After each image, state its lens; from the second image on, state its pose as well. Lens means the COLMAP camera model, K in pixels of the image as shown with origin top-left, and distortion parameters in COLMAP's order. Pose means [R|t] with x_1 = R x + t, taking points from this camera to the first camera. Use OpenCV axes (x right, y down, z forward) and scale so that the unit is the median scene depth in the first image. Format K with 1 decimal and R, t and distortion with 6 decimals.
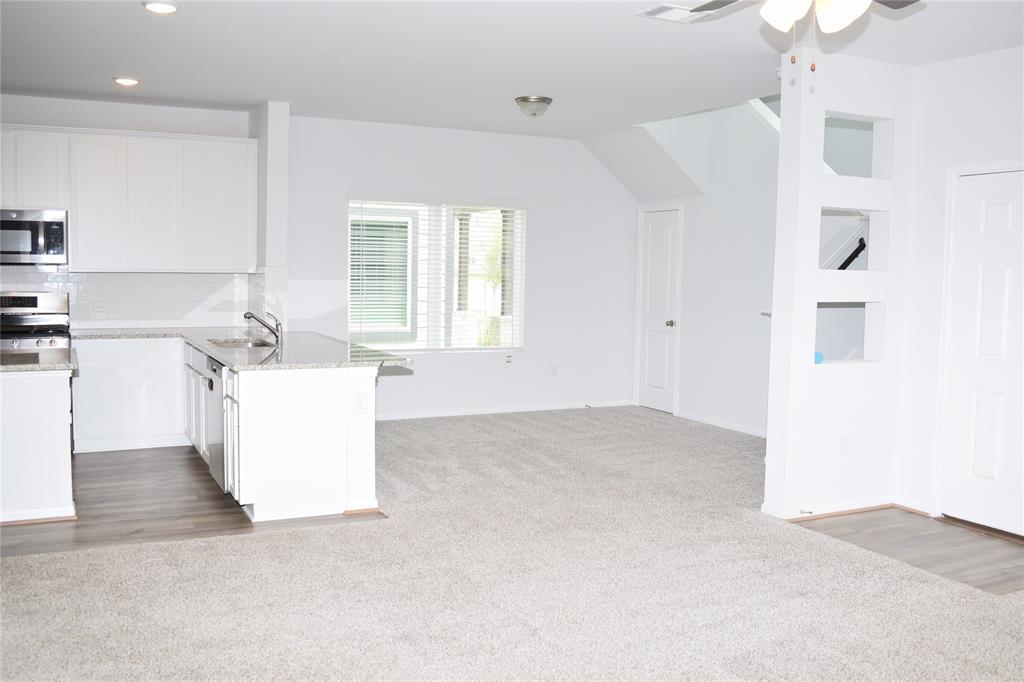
lens RADIAL K [[934.1, 0, 507.4], [0, 934.1, 337.3], [0, 0, 1]] dist [-0.076403, 0.000000]
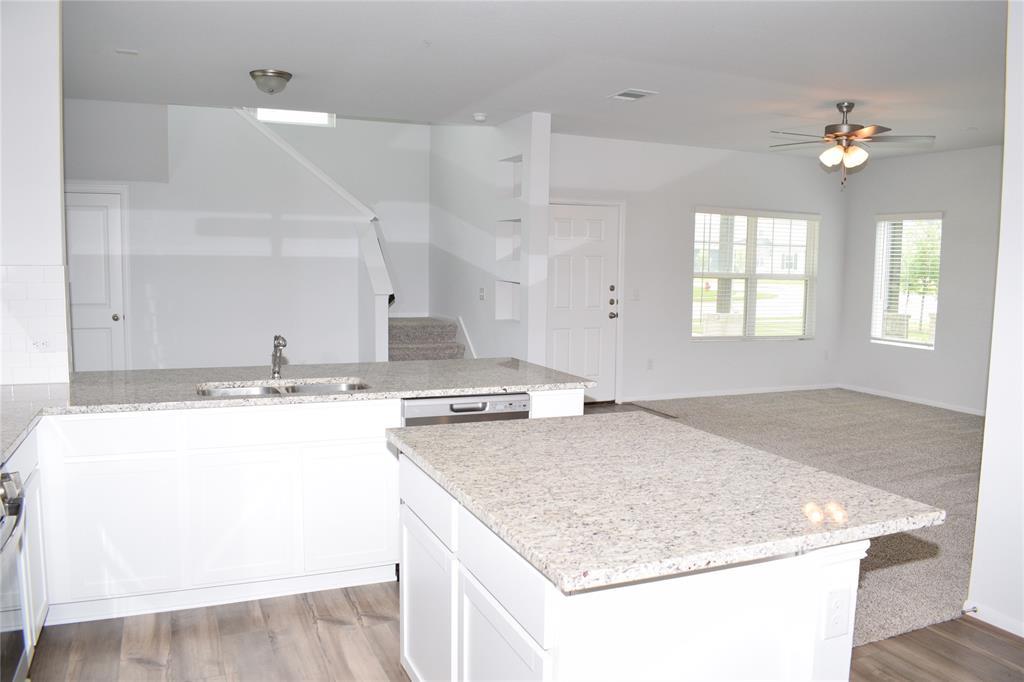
lens RADIAL K [[802.3, 0, 515.8], [0, 802.3, 343.3], [0, 0, 1]] dist [-0.098526, 0.017251]
pose [[0.042578, -0.118327, 0.992061, -0.807595], [0.062612, 0.991326, 0.115552, -0.074811], [-0.997129, 0.057195, 0.049618, 0.793785]]
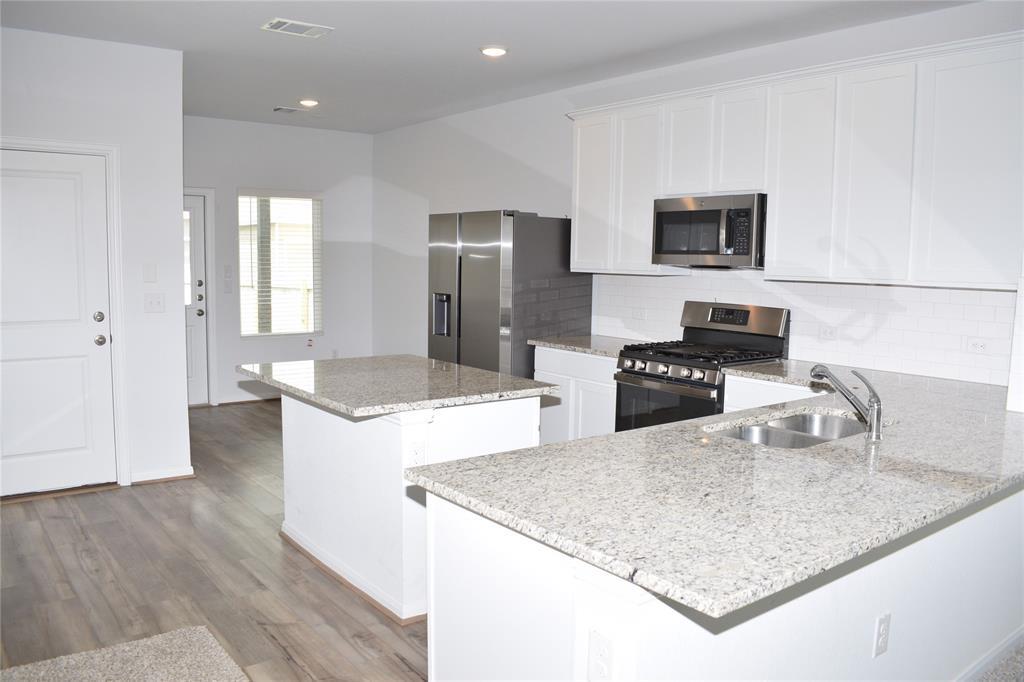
lens RADIAL K [[802.3, 0, 517.3], [0, 802.3, 347.1], [0, 0, 1]] dist [-0.098526, 0.017251]
pose [[0.207357, 0.094321, -0.973708, 0.095119], [-0.088788, 0.993048, 0.077287, -0.053433], [0.974228, 0.070427, 0.214289, 0.737884]]
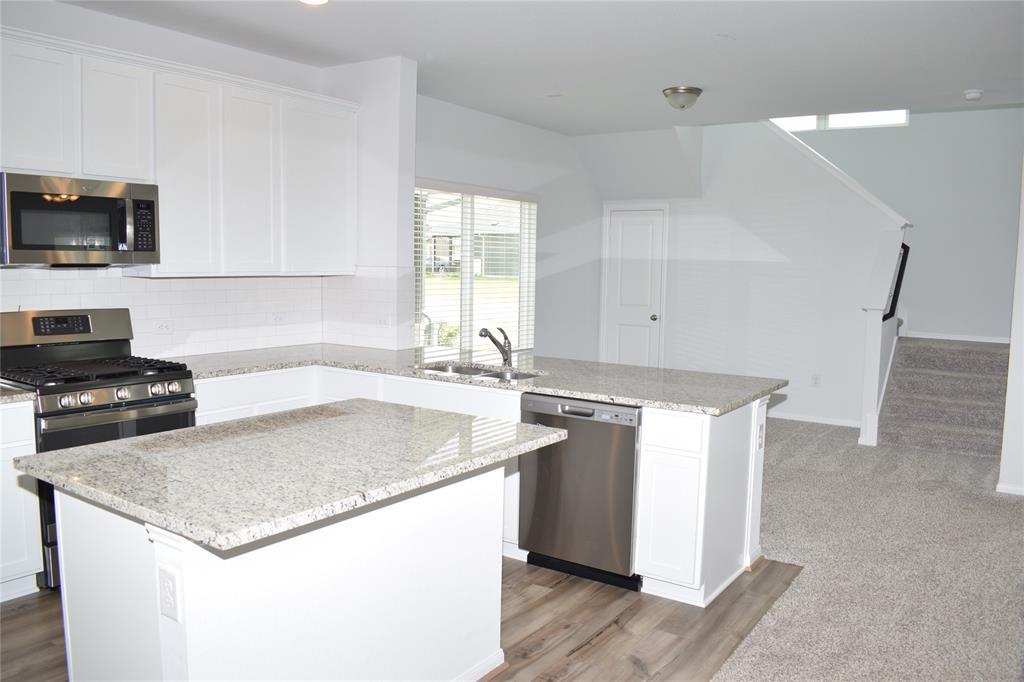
lens RADIAL K [[802.3, 0, 521.4], [0, 802.3, 341.3], [0, 0, 1]] dist [-0.098526, 0.017251]
pose [[0.864525, -0.051979, 0.499895, -0.572362], [0.037383, 0.998533, 0.039177, -0.040037], [-0.501198, -0.015182, 0.865200, 0.404577]]
